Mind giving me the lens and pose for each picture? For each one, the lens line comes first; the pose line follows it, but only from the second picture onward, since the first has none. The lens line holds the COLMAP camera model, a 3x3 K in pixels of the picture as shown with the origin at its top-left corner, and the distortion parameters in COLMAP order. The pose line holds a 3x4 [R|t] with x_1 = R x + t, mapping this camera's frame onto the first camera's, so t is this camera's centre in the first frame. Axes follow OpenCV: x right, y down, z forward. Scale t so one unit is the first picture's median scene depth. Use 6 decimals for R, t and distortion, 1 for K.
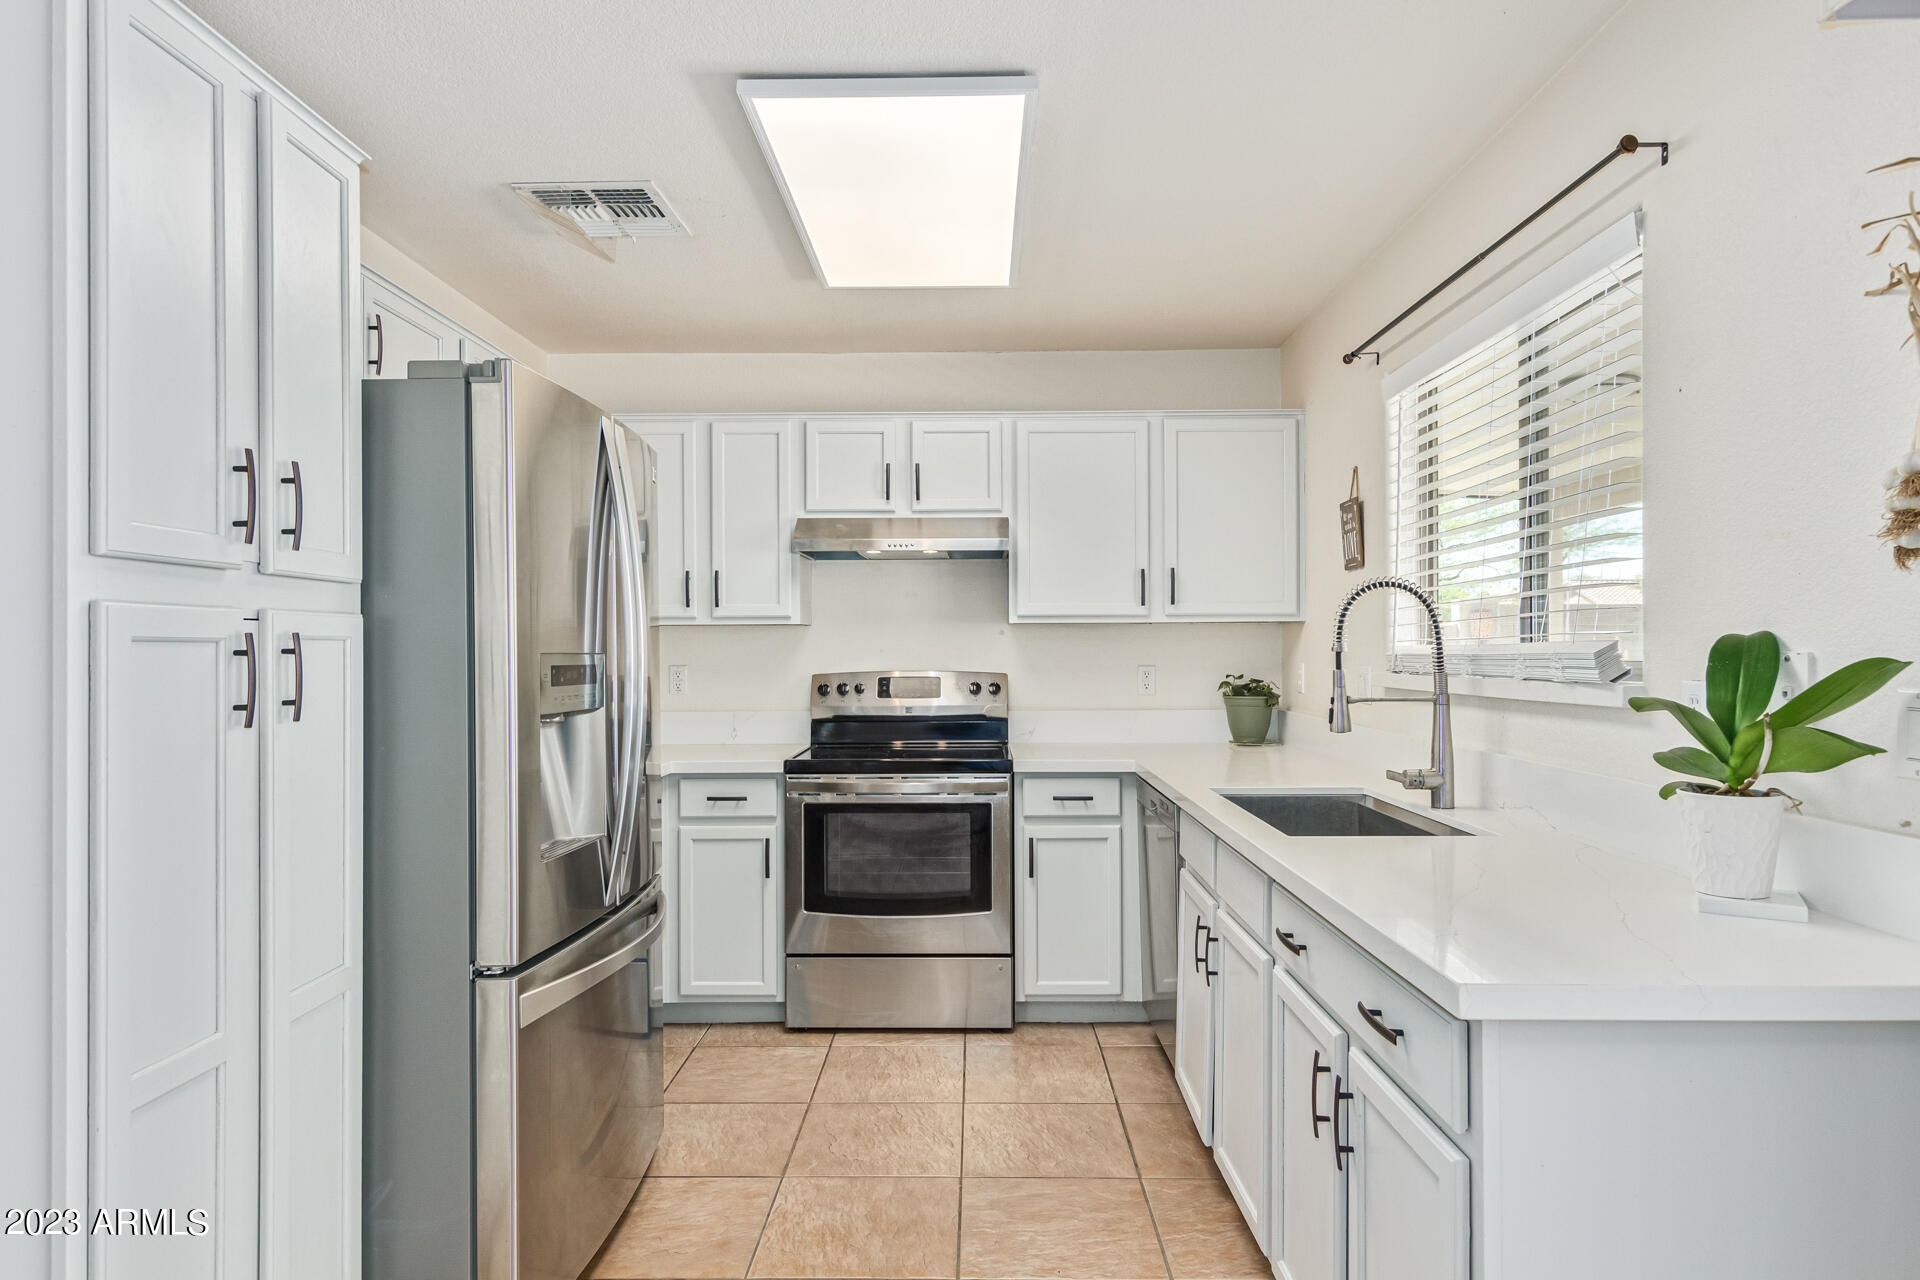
lens RADIAL K [[1050.1, 0, 1005.6], [0, 1050.1, 646.7], [0, 0, 1]] dist [-0.002333, -0.000703]
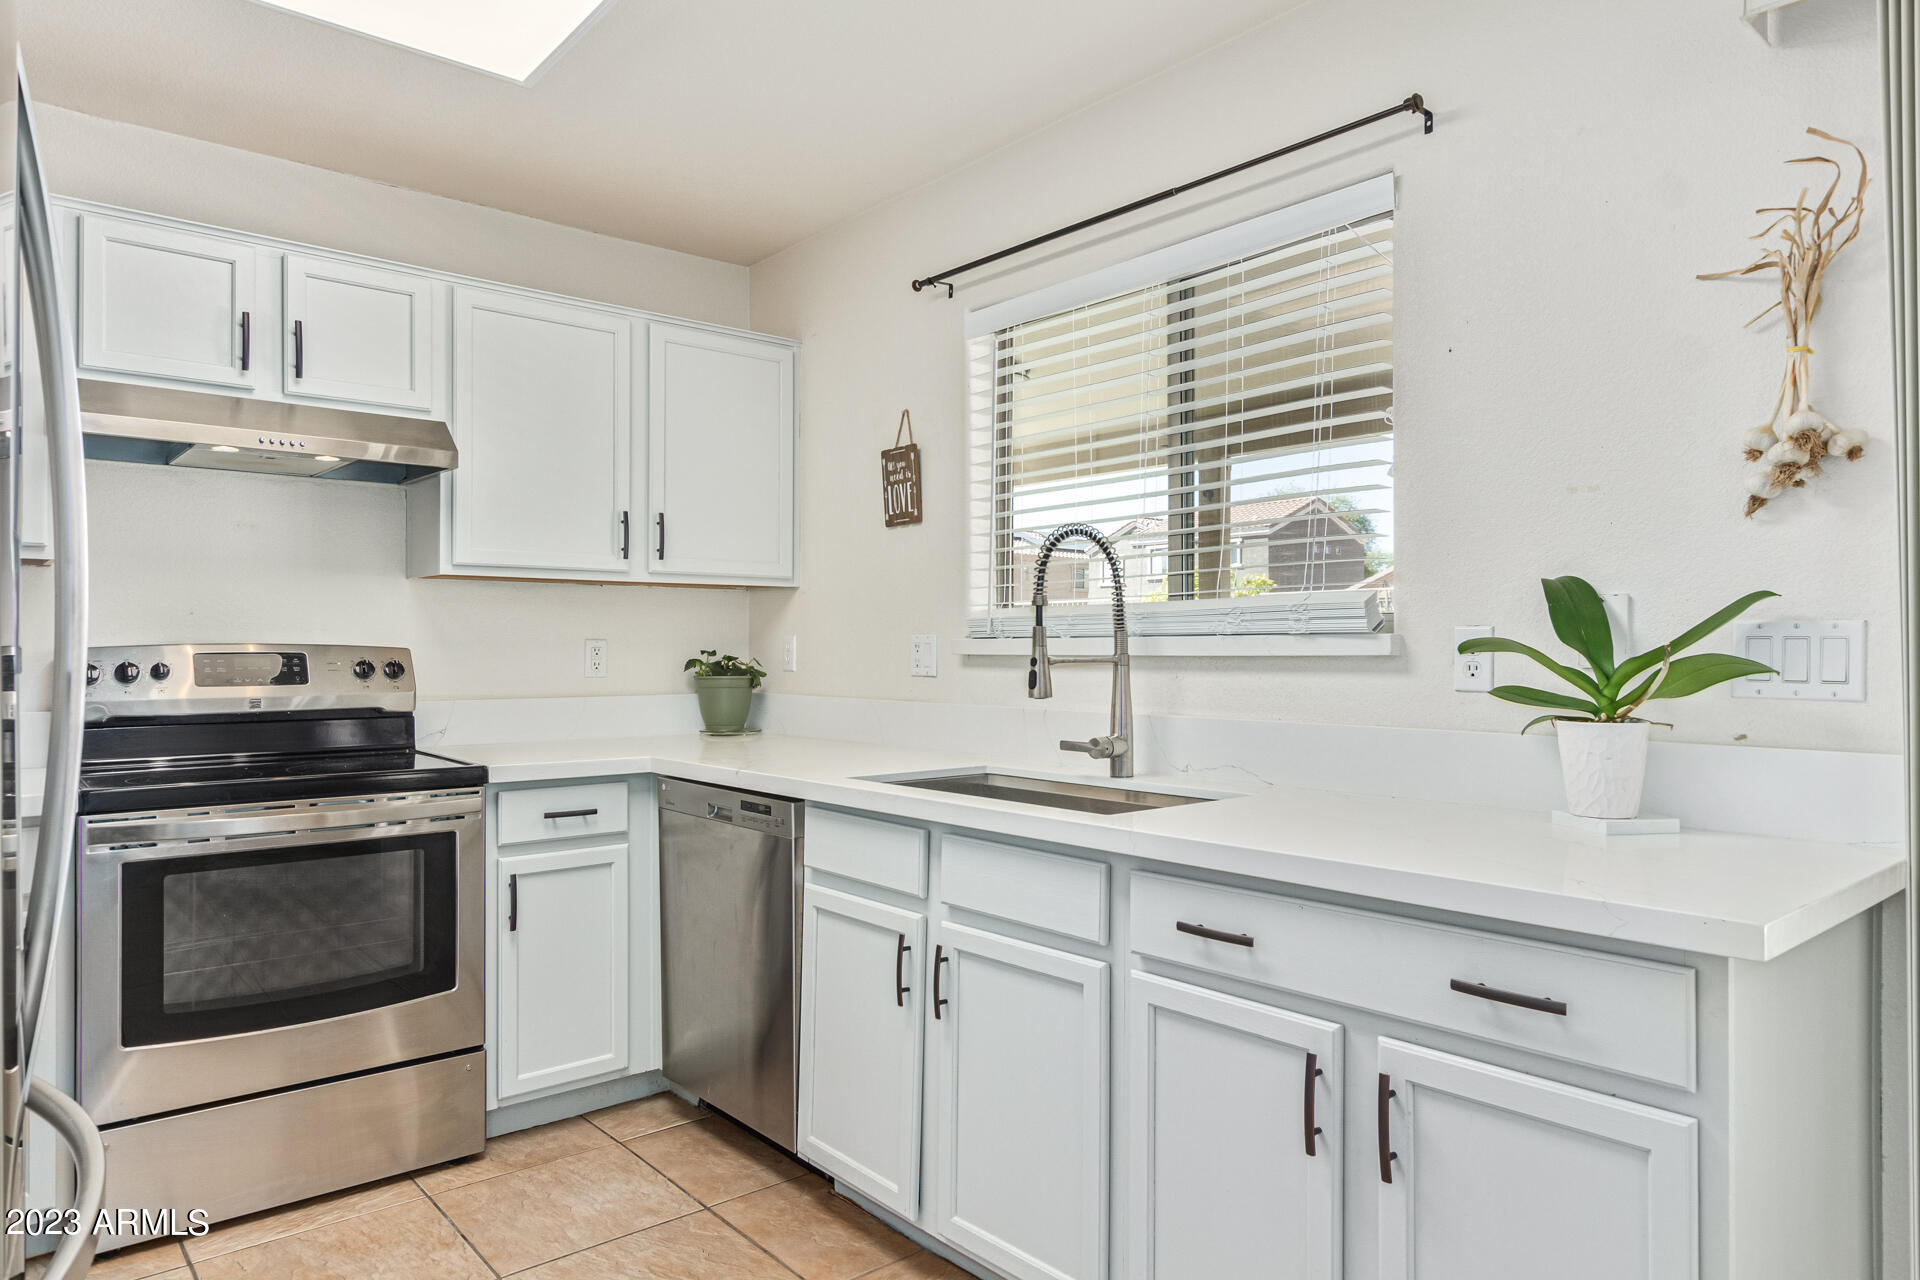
lens RADIAL K [[1138.3, 0, 971.1], [0, 1138.3, 643.9], [0, 0, 1]] dist [-0.001696, 0.001274]
pose [[0.773413, 0.004857, 0.633884, -0.222712], [-0.004362, 0.999988, -0.002340, 0.026713], [-0.633888, -0.000955, 0.773425, 0.209228]]
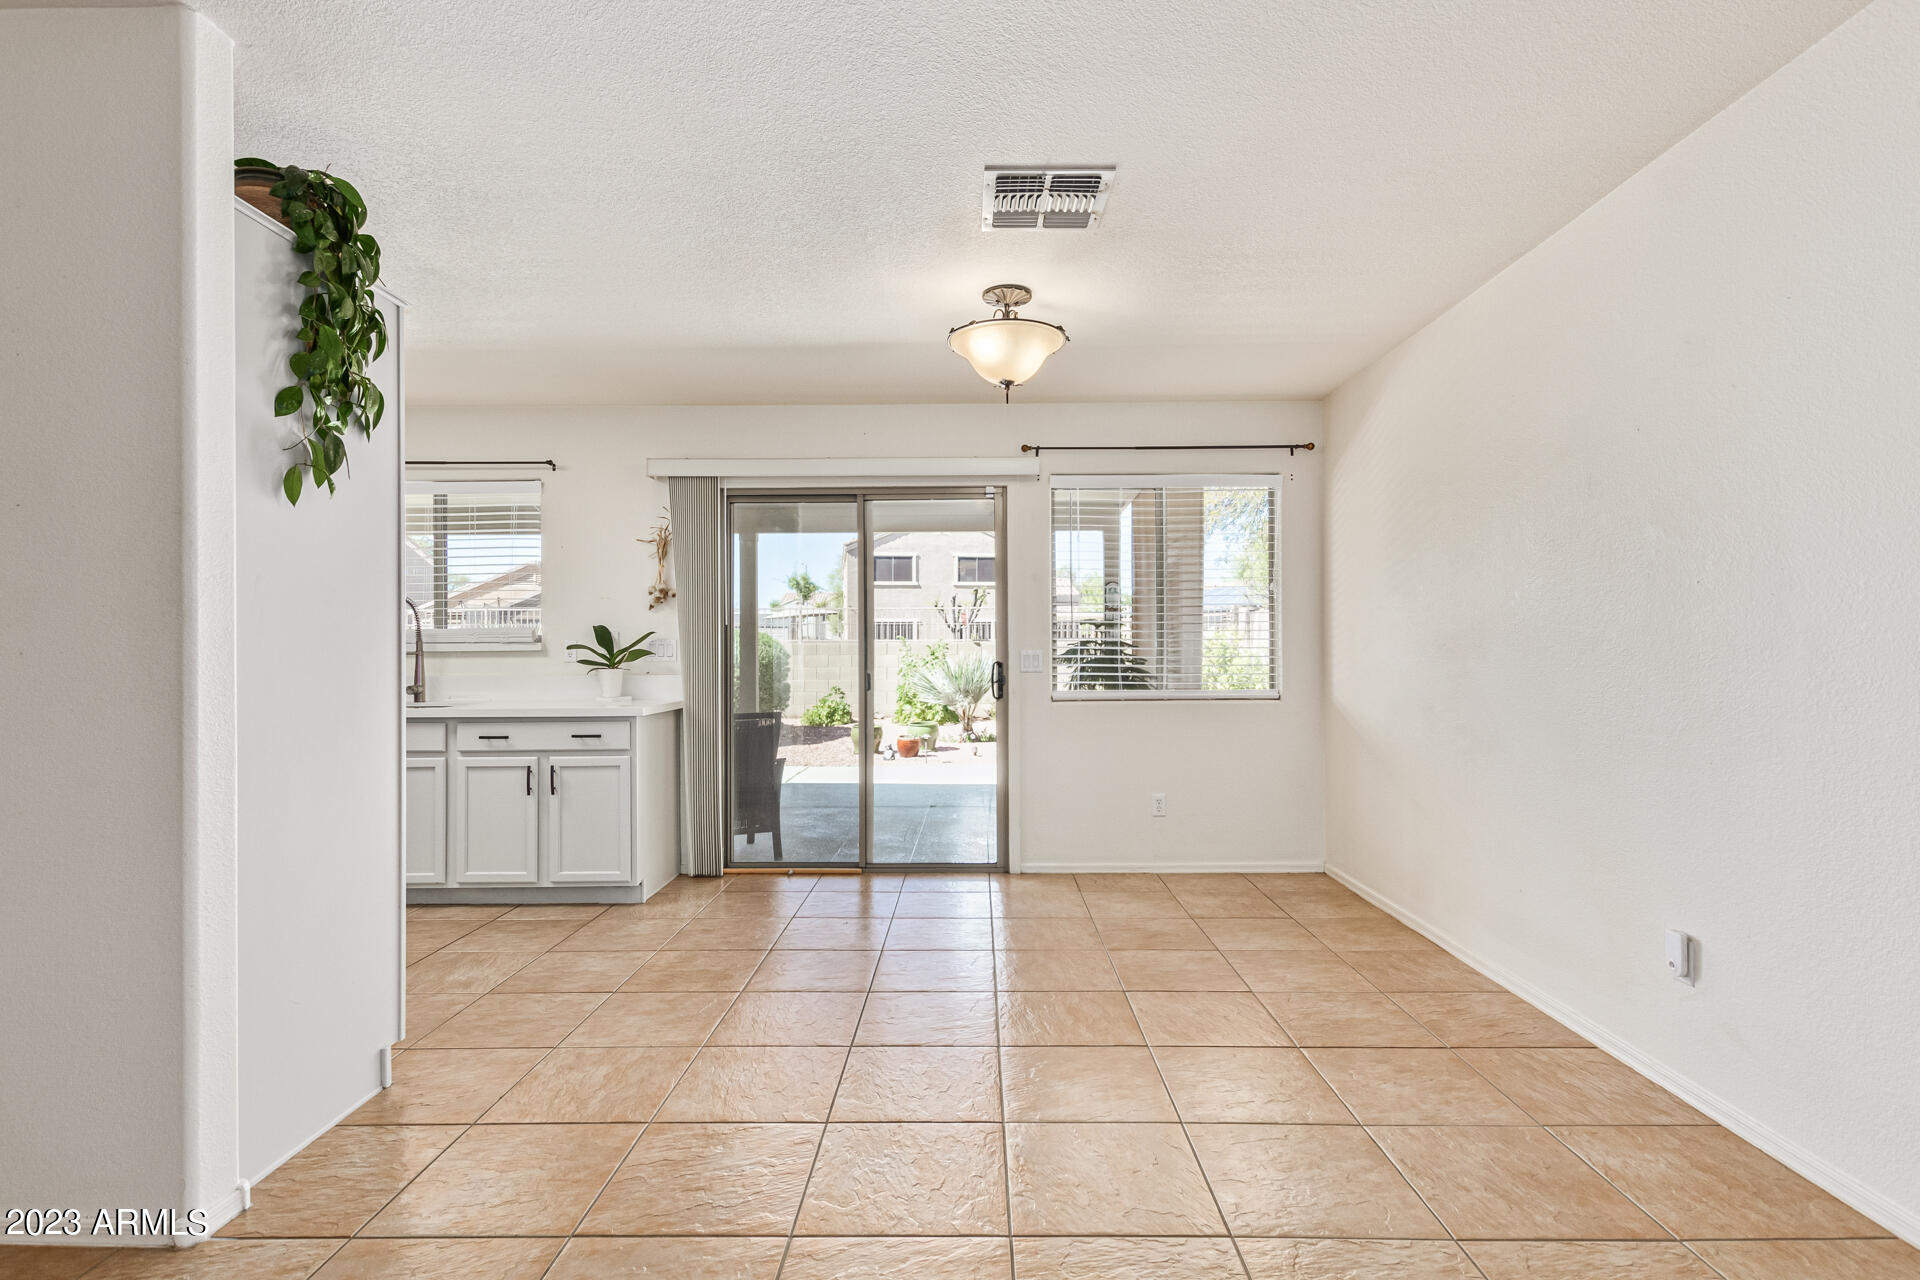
lens RADIAL K [[894.5, 0, 973.6], [0, 894.5, 651.6], [0, 0, 1]] dist [0.005661, -0.003368]
pose [[0.000075, 0.004876, 0.999988, -0.996696], [-0.000238, 0.999988, -0.004876, 0.038181], [-1.000000, -0.000237, 0.000077, -0.109282]]
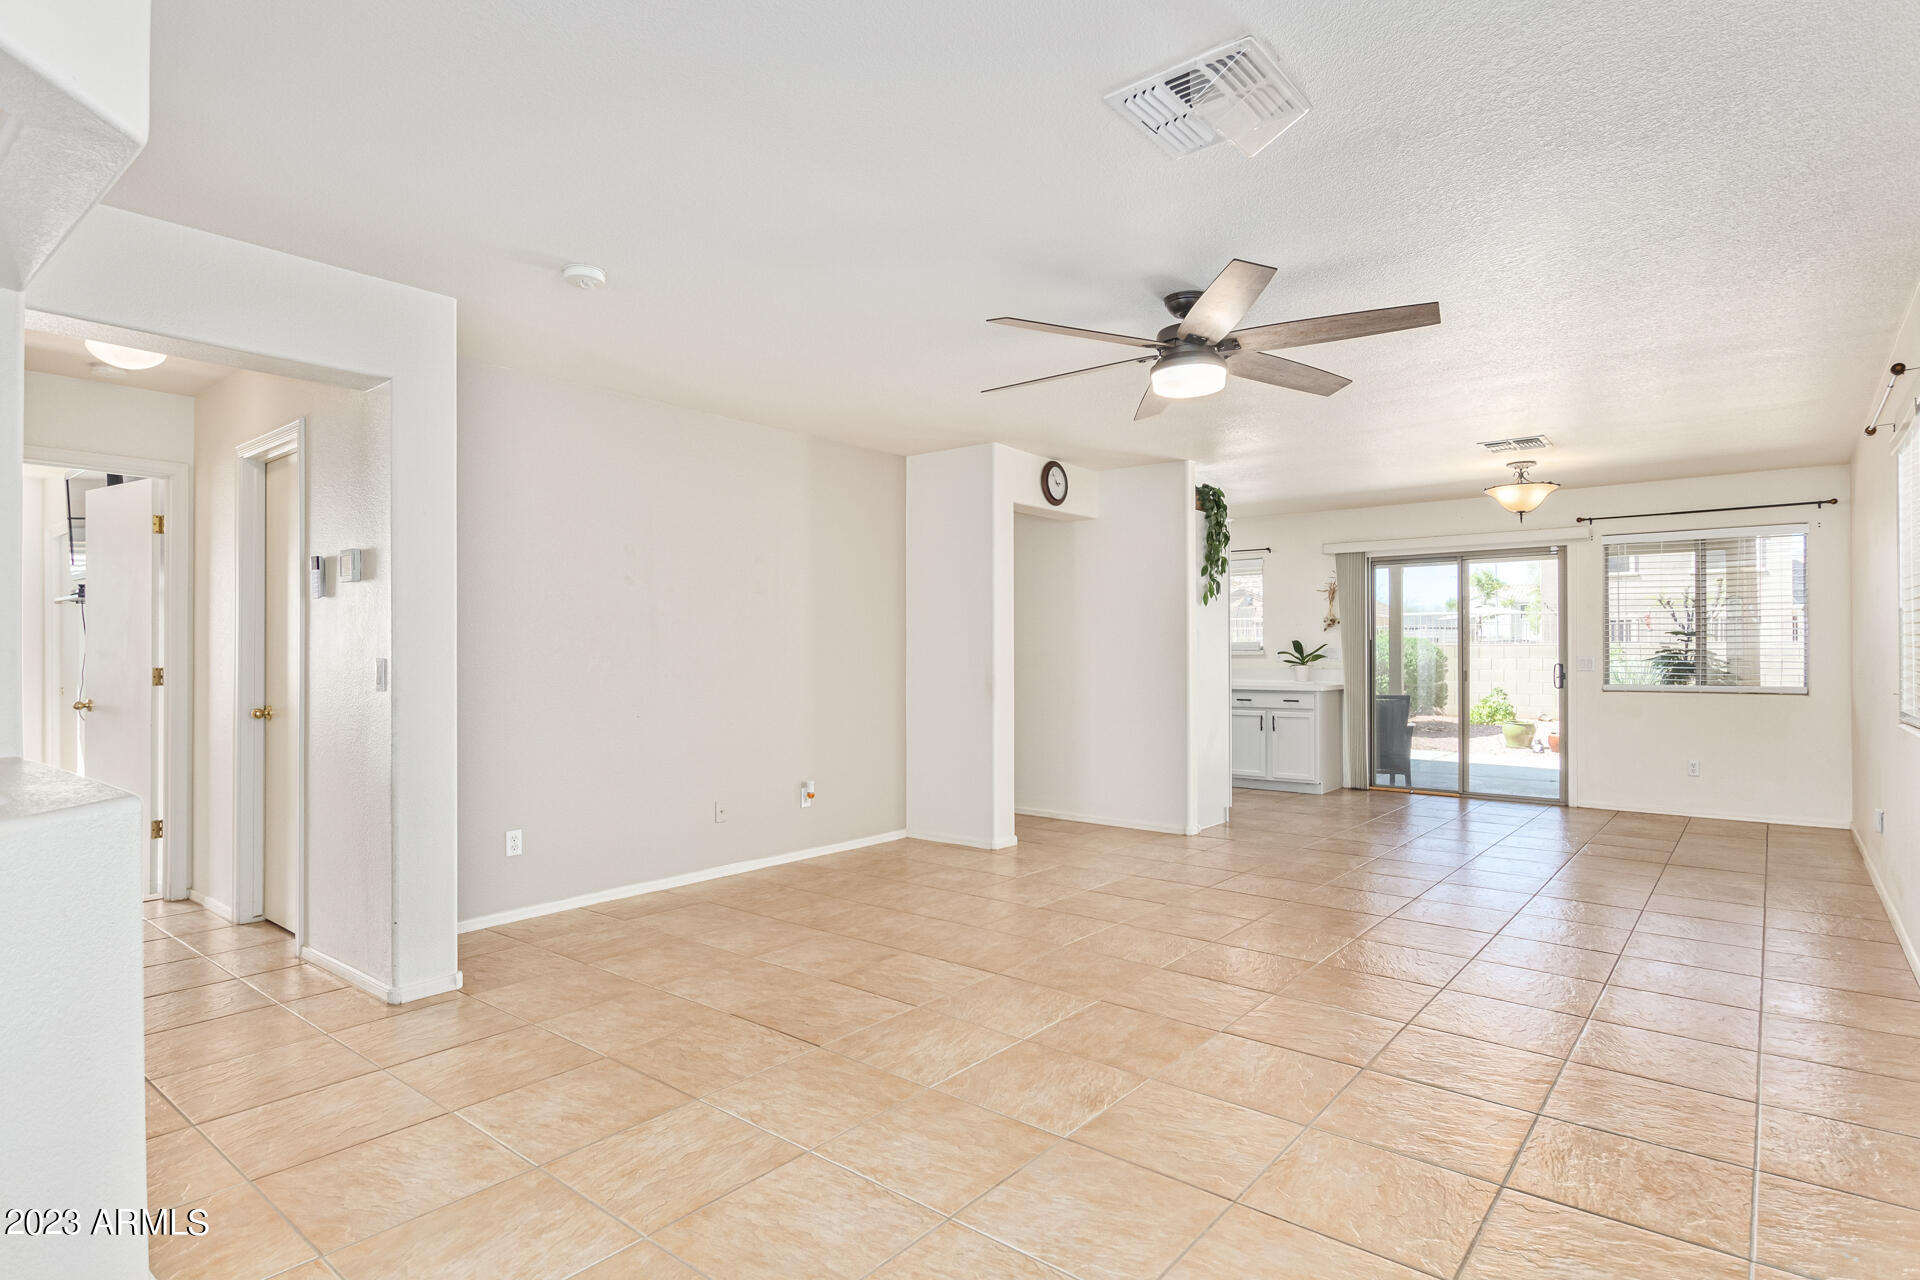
lens RADIAL K [[1002.0, 0, 965.0], [0, 1002.0, 645.1], [0, 0, 1]] dist [0.021720, -0.000340]
pose [[0.630885, 0.011801, 0.775786, -2.206253], [-0.006224, 0.999929, -0.010149, 0.036921], [-0.775851, 0.001575, 0.630914, -0.524640]]
